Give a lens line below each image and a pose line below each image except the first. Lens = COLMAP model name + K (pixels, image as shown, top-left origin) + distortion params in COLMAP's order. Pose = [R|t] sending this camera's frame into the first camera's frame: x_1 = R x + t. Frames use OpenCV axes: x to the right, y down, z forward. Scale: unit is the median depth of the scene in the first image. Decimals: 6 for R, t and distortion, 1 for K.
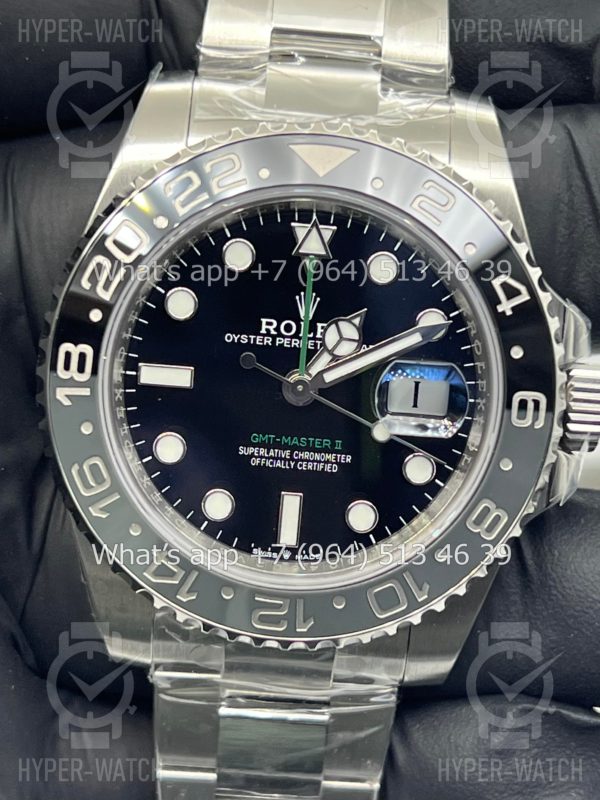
lens RADIAL K [[1895.8, 0, 292.3], [0, 1895.8, 434.1], [0, 0, 1]] dist [0.320802, 0.000000]
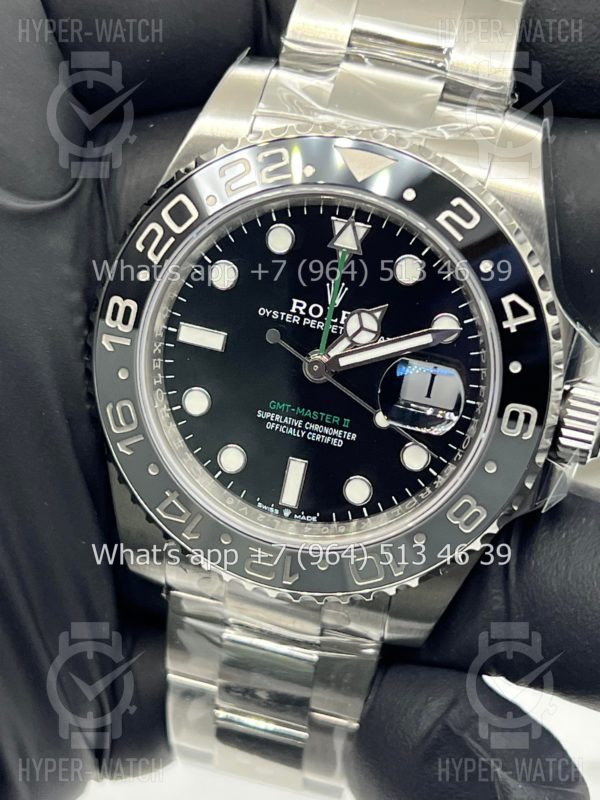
lens RADIAL K [[1895.8, 0, 294.7], [0, 1895.8, 399.2], [0, 0, 1]] dist [0.320802, 0.000000]
pose [[0.973027, 0.159174, -0.166978, 0.176790], [-0.145271, 0.985060, 0.092482, -0.105184], [0.179204, -0.065731, 0.981614, -0.079010]]
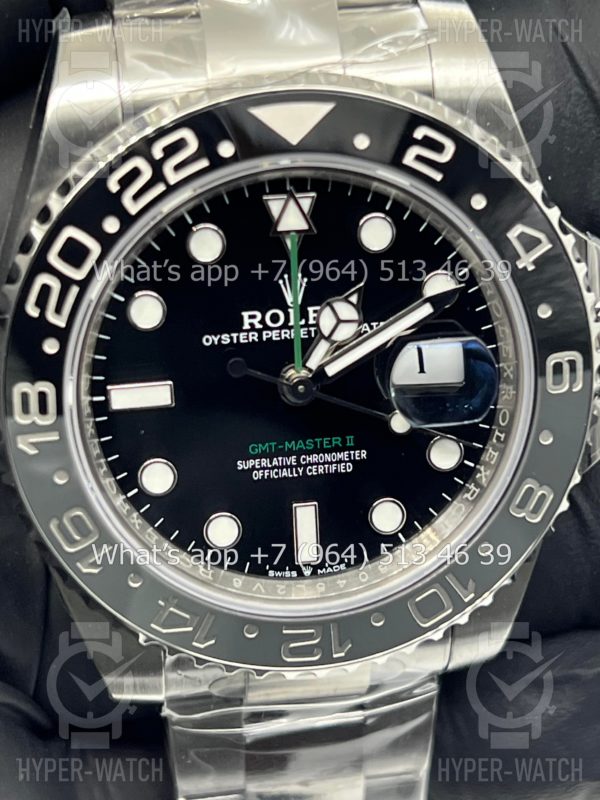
lens RADIAL K [[1895.8, 0, 293.4], [0, 1895.8, 395.5], [0, 0, 1]] dist [0.320802, 0.000000]
pose [[0.982684, -0.157291, 0.097936, -0.082558], [0.137347, 0.973135, 0.184779, -0.177939], [-0.124369, -0.168128, 0.977888, 0.164501]]
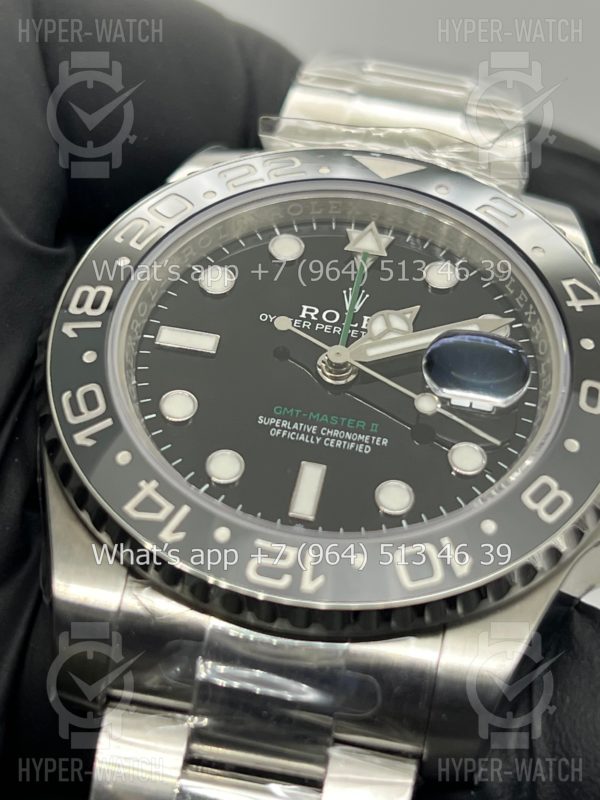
lens RADIAL K [[1895.8, 0, 295.6], [0, 1895.8, 396.7], [0, 0, 1]] dist [0.320802, 0.000000]
pose [[0.992682, 0.103575, -0.062085, 0.040941], [-0.118987, 0.751226, -0.649232, 0.557143], [-0.020605, 0.651868, 0.758053, 0.345424]]
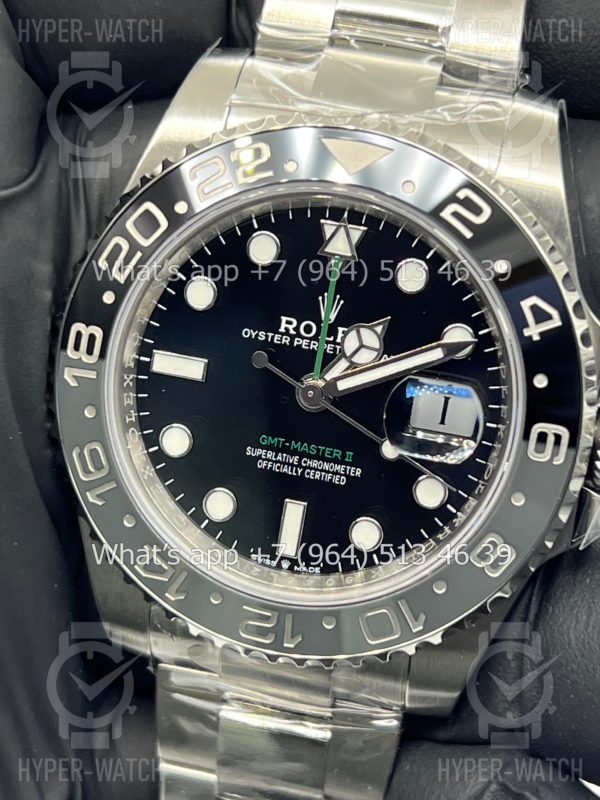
lens RADIAL K [[1895.8, 0, 305.1], [0, 1895.8, 402.6], [0, 0, 1]] dist [0.320802, 0.000000]
pose [[0.977330, 0.107216, -0.182570, 0.174078], [-0.101271, 0.993988, 0.041611, -0.058663], [0.185933, -0.022178, 0.982312, 0.064892]]
